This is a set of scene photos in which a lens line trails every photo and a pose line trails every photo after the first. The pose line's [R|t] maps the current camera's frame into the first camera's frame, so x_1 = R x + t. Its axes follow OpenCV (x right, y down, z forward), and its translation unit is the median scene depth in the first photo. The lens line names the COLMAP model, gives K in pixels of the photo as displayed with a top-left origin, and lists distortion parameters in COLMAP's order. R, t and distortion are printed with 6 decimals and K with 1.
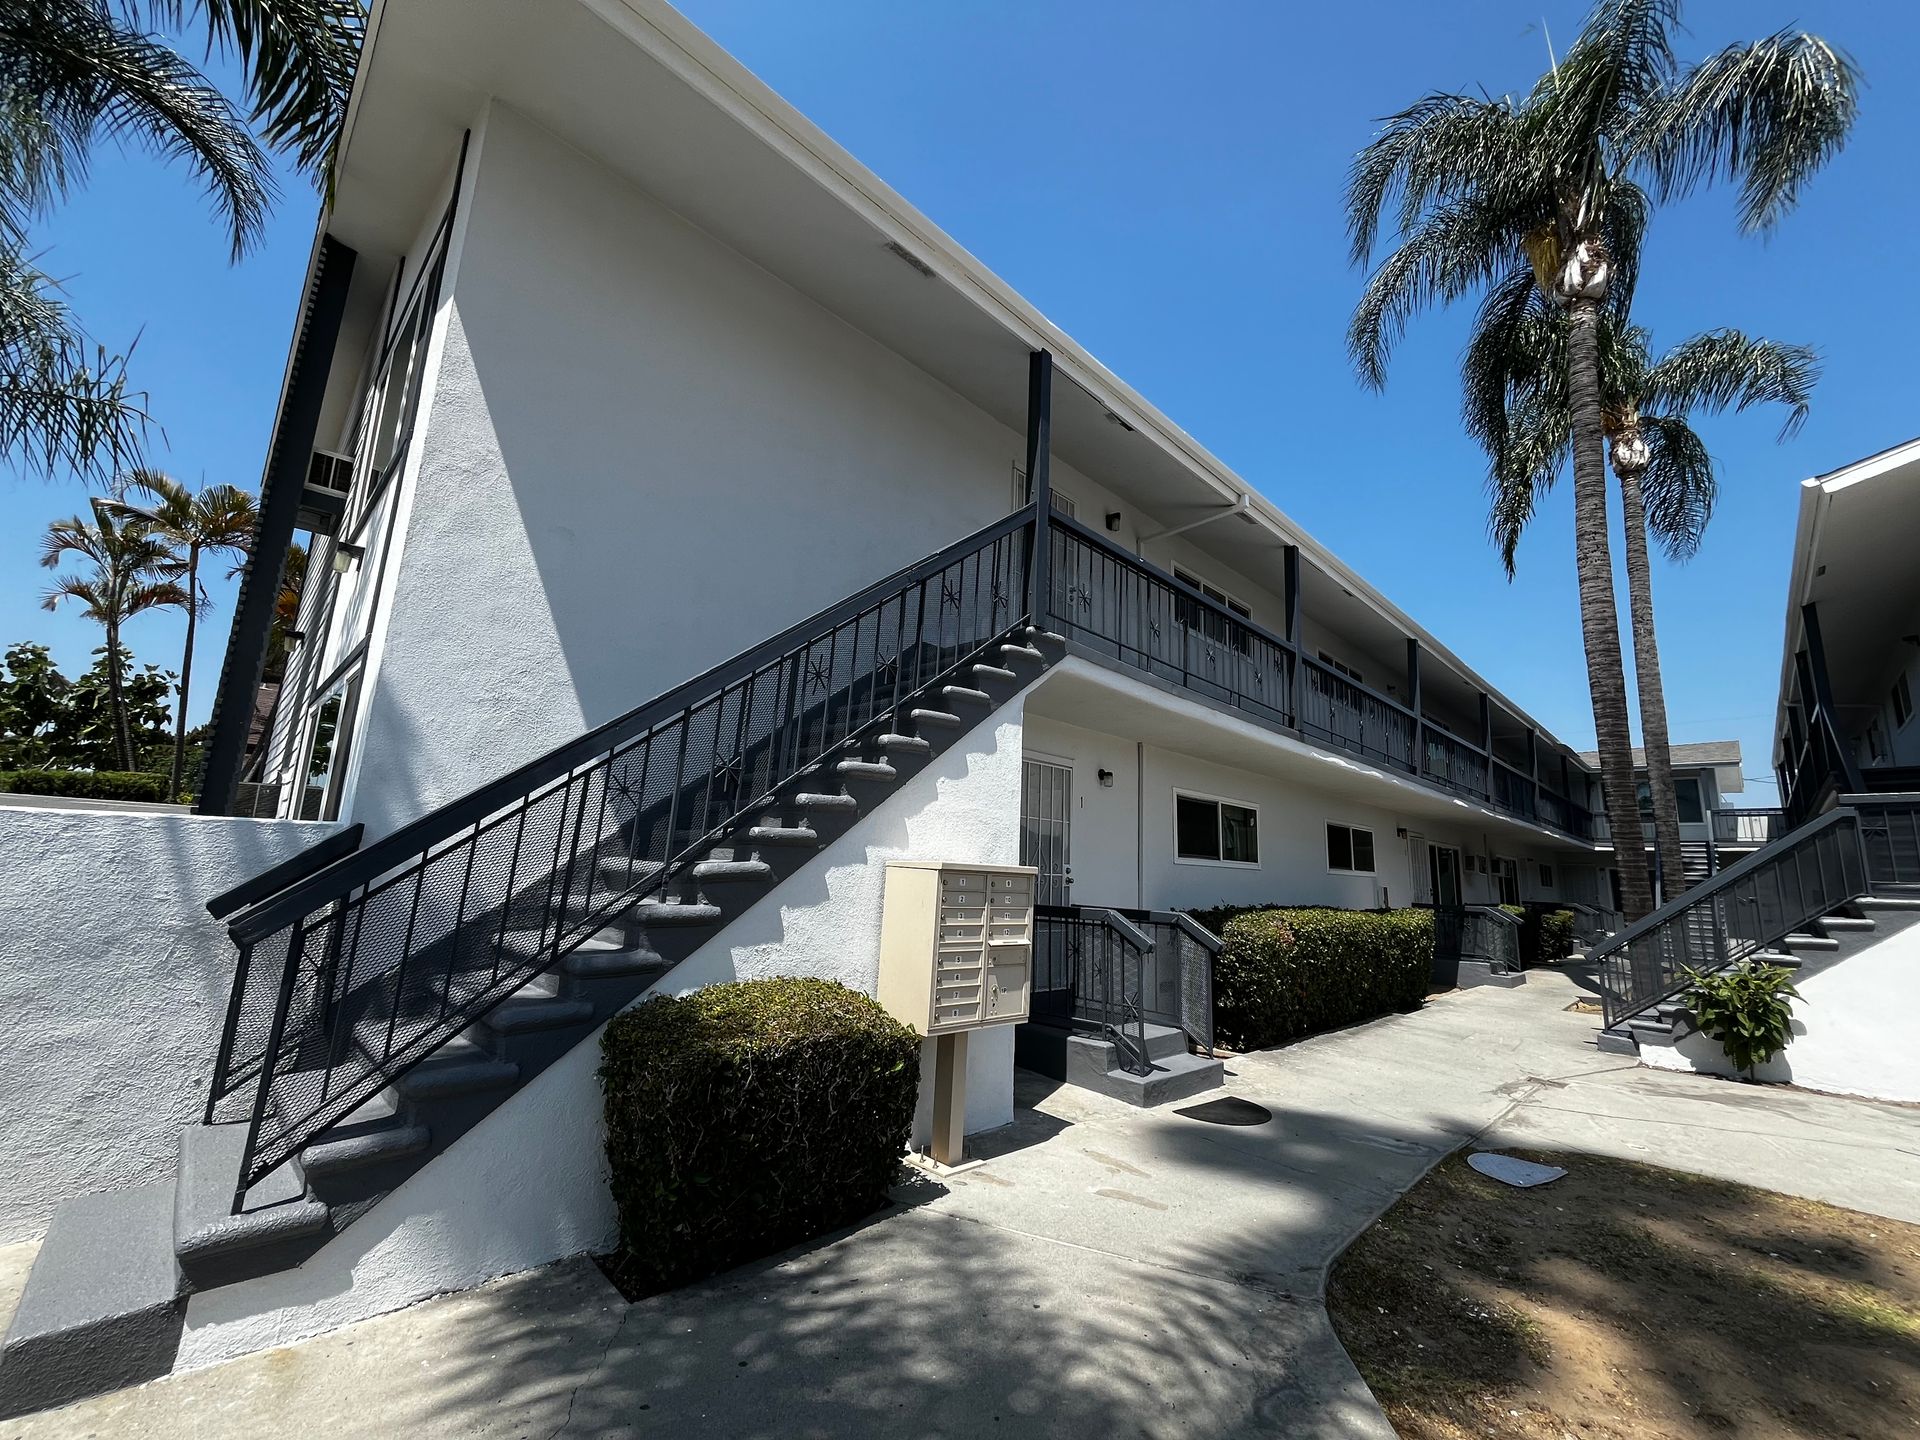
lens RADIAL K [[773.9, 0, 960.0], [0, 773.9, 720.0], [0, 0, 1]] dist [0.000168, -0.000364]
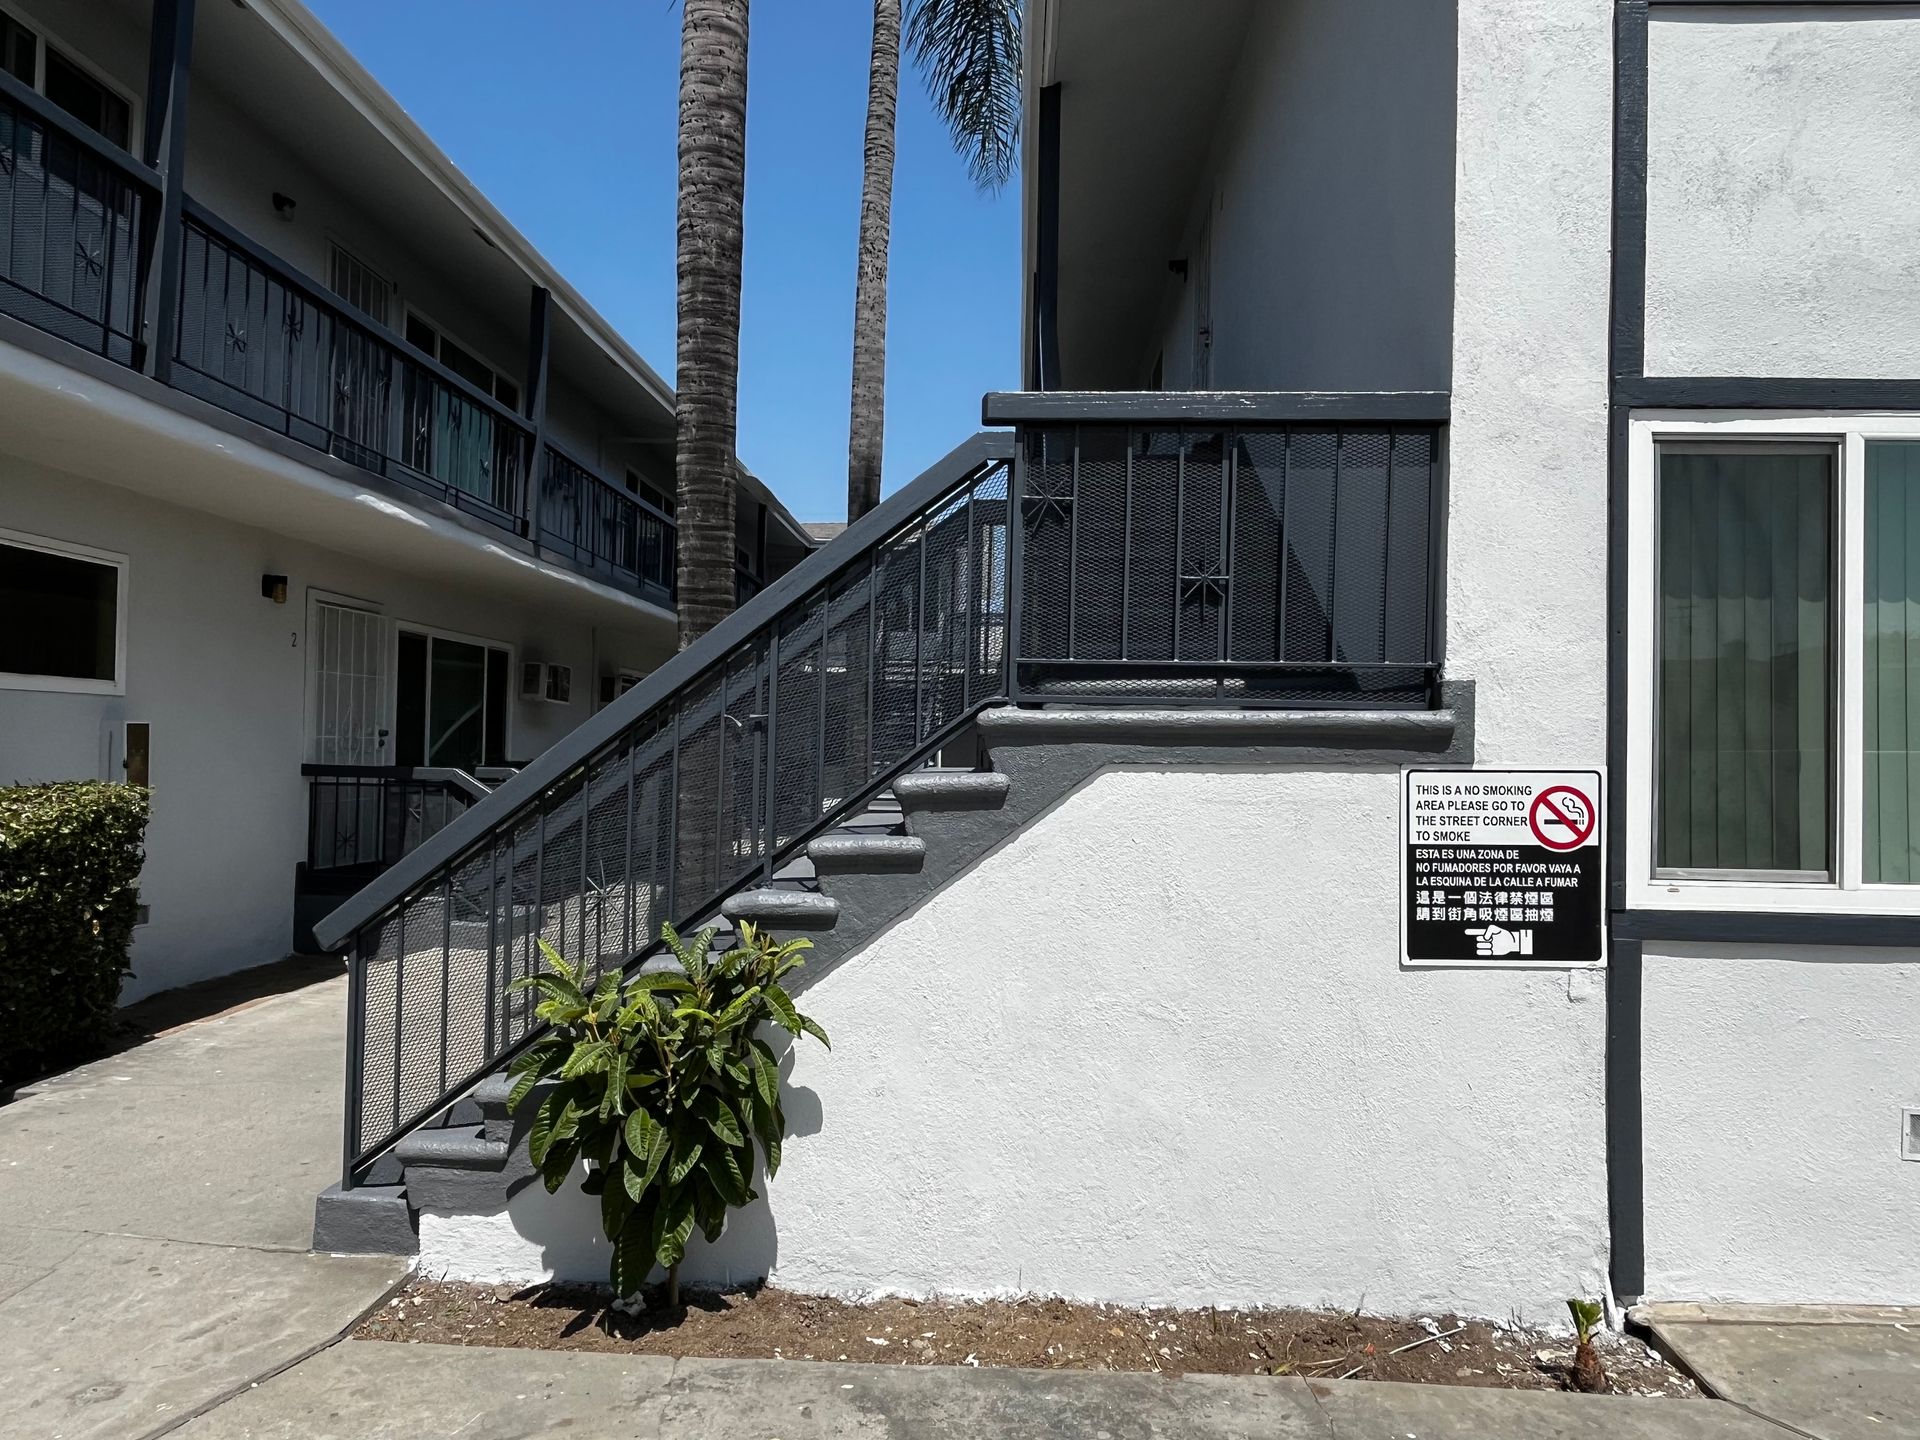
lens RADIAL K [[1220.9, 0, 960.0], [0, 1220.9, 720.0], [0, 0, 1]] dist [-0.004617, -0.000324]
pose [[0.738559, -0.010426, 0.674108, 0.734027], [-0.118510, 0.982304, 0.145033, 0.146767], [-0.663691, -0.187004, 0.724254, 0.577171]]
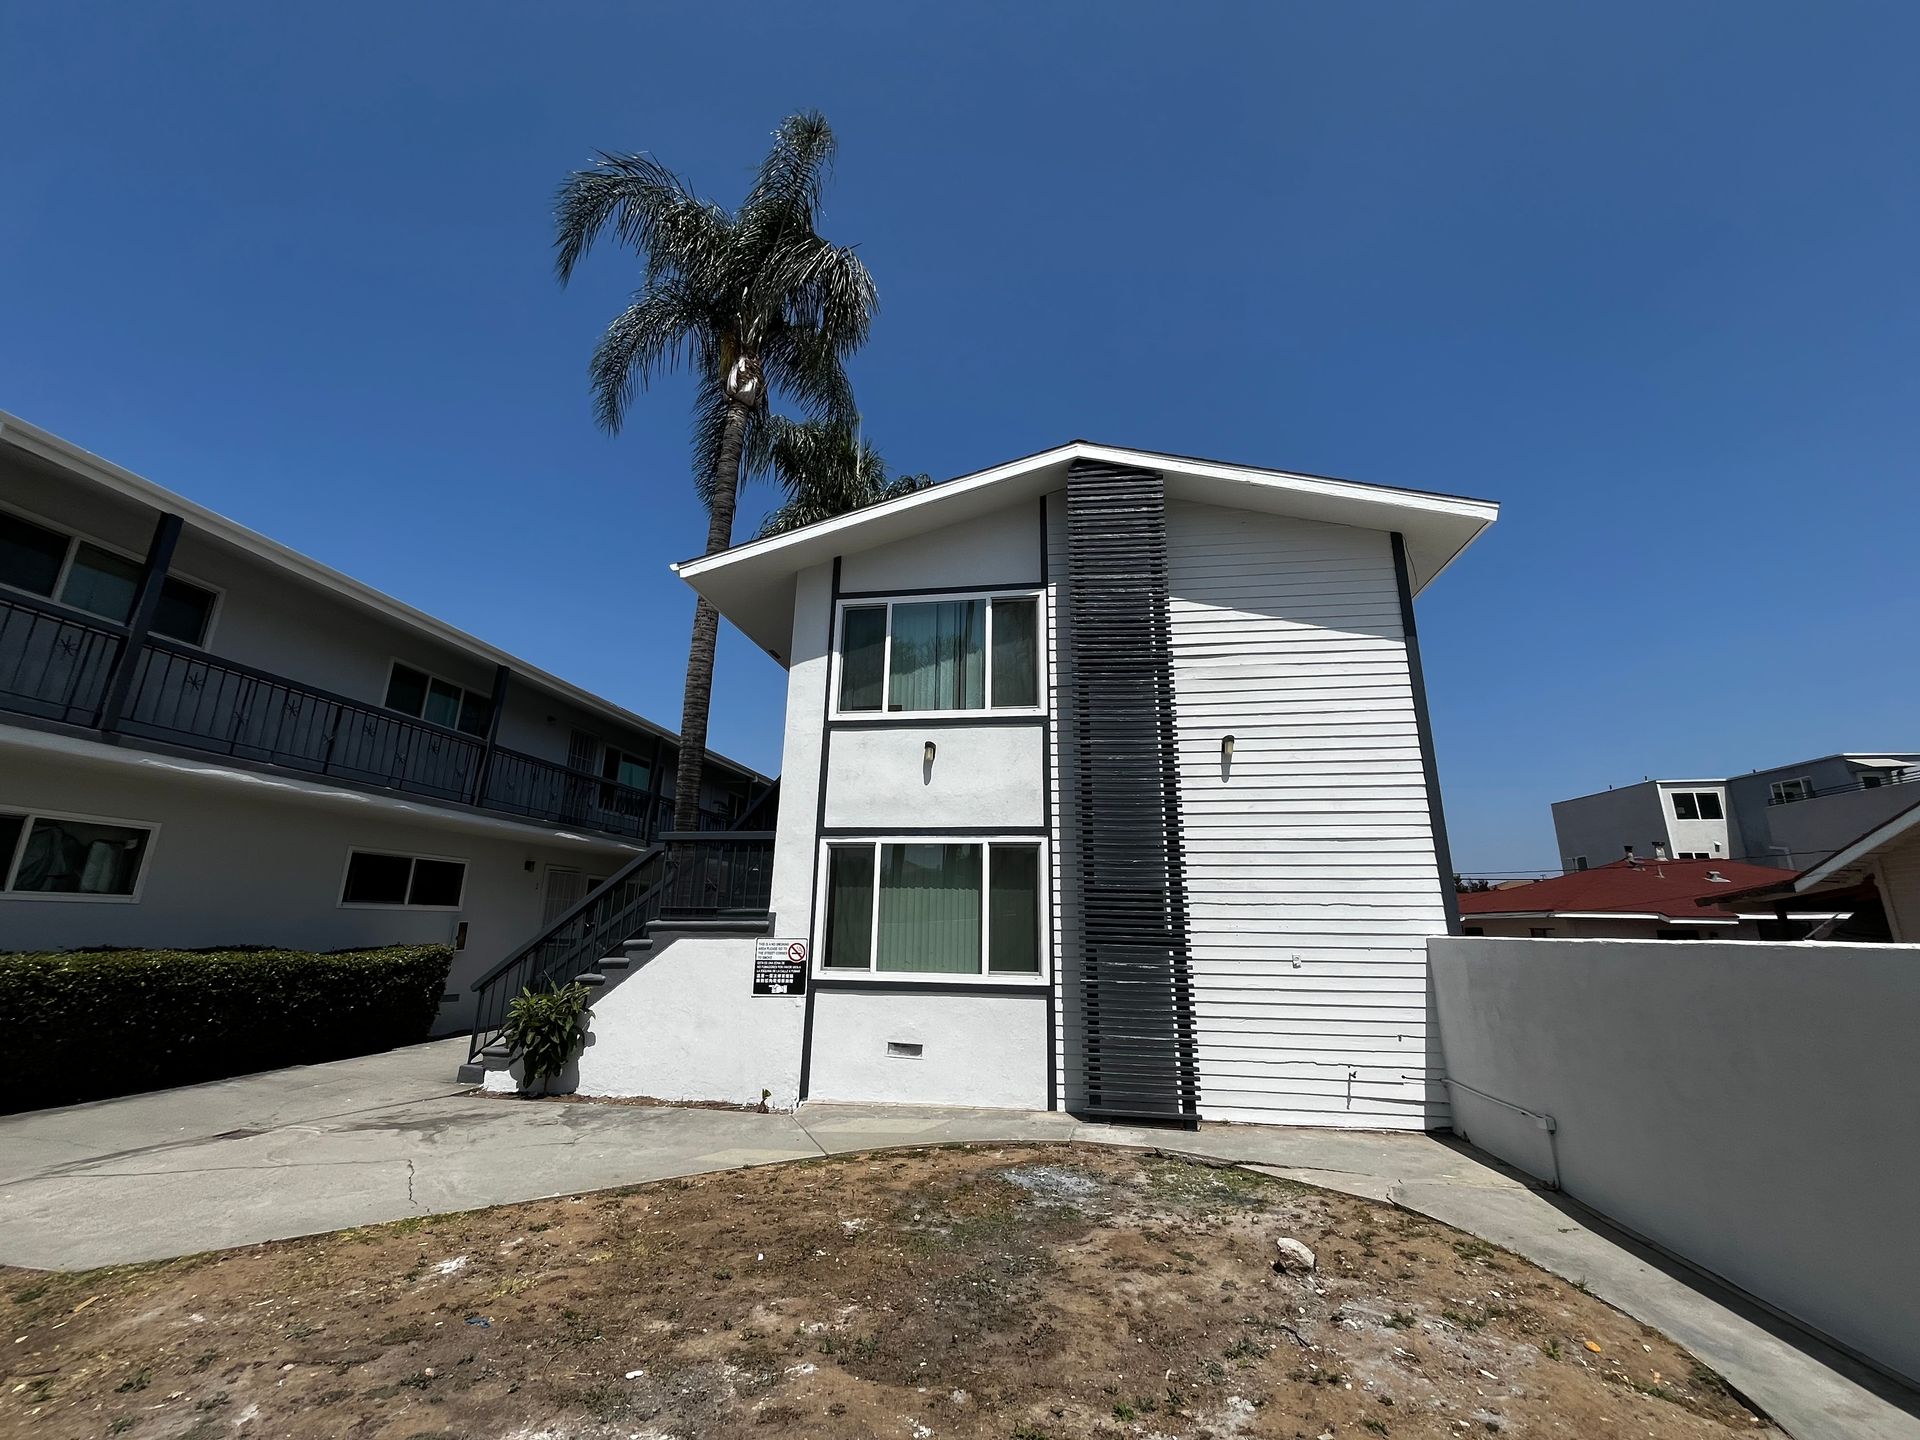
lens RADIAL K [[773.9, 0, 960.0], [0, 773.9, 720.0], [0, 0, 1]] dist [0.000168, -0.000364]
pose [[0.808439, 0.124679, 0.575224, 0.752536], [-0.096031, 0.992152, -0.080081, -0.020314], [-0.580694, 0.009501, 0.814067, -0.204573]]
